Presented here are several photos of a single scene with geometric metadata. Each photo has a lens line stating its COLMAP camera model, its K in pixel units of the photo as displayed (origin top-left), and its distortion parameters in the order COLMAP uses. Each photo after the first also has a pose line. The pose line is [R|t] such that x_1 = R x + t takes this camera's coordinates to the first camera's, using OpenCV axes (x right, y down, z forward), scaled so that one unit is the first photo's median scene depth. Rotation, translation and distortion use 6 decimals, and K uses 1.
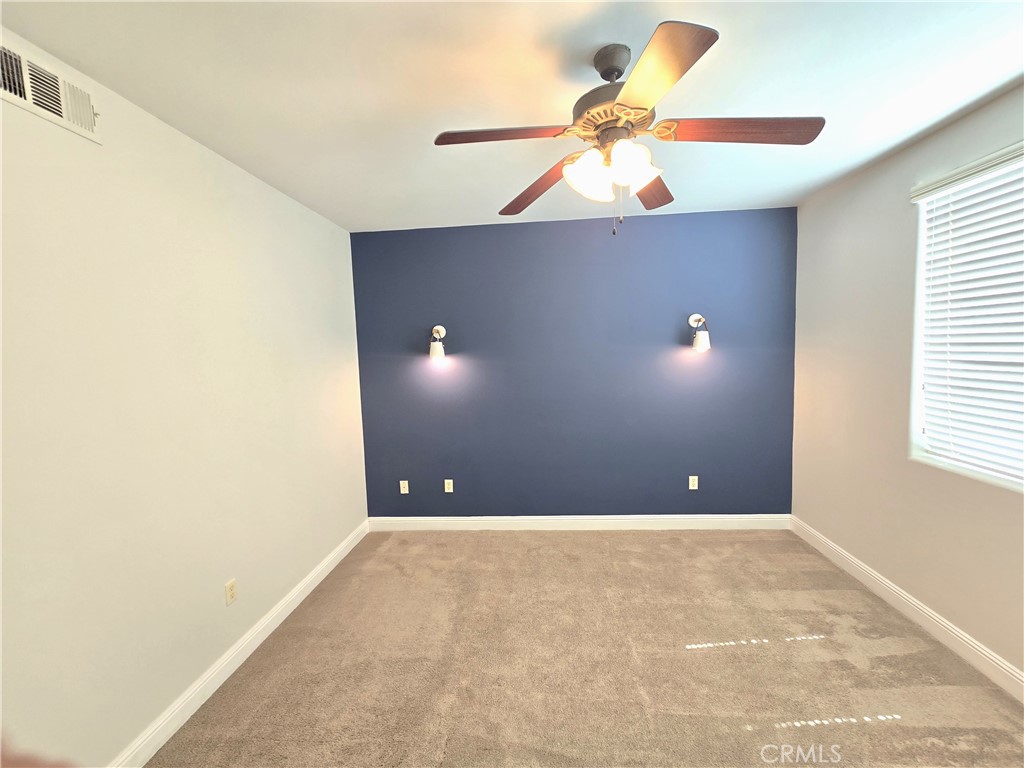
lens RADIAL K [[418.9, 0, 513.1], [0, 418.9, 384.8], [0, 0, 1]] dist [-0.000096, 0.001087]
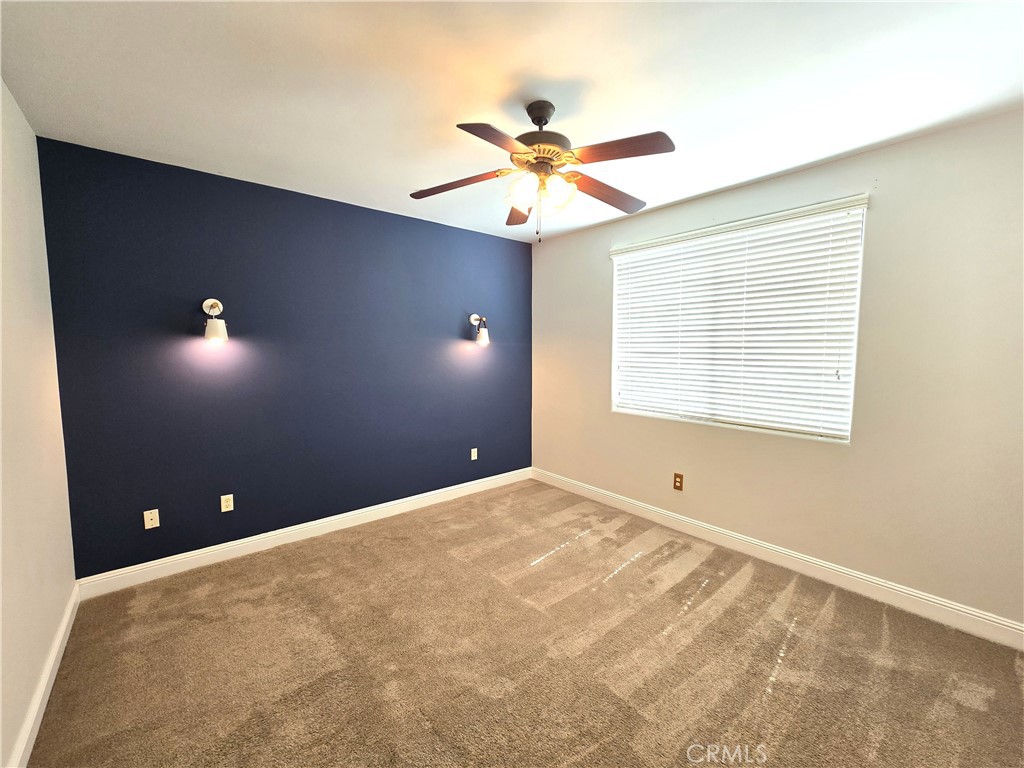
lens RADIAL K [[418.9, 0, 513.1], [0, 418.9, 384.8], [0, 0, 1]] dist [-0.000096, 0.001087]
pose [[0.715091, -0.025269, 0.698574, -0.412881], [0.033877, 0.999425, 0.001473, 0.046062], [-0.698210, 0.022613, 0.715536, 0.068696]]
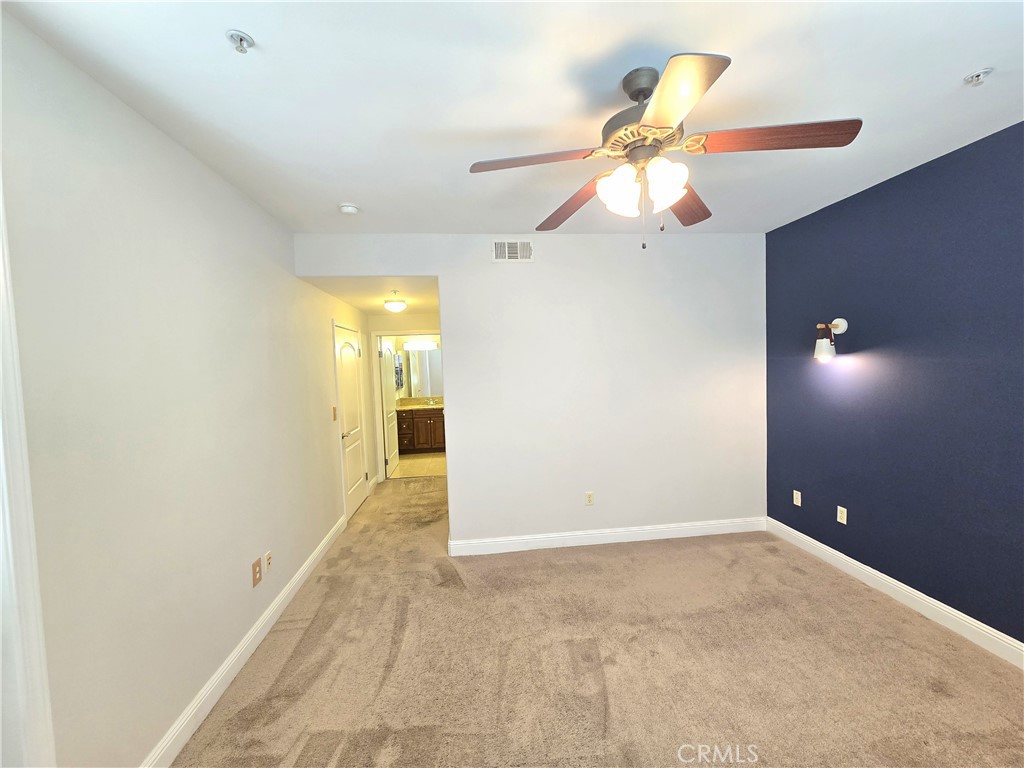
lens RADIAL K [[418.9, 0, 513.1], [0, 418.9, 384.8], [0, 0, 1]] dist [-0.000096, 0.001087]
pose [[0.184545, 0.076803, -0.979819, 0.662612], [-0.051746, 0.996319, 0.068350, -0.042799], [0.981461, 0.038088, 0.187840, 0.280051]]
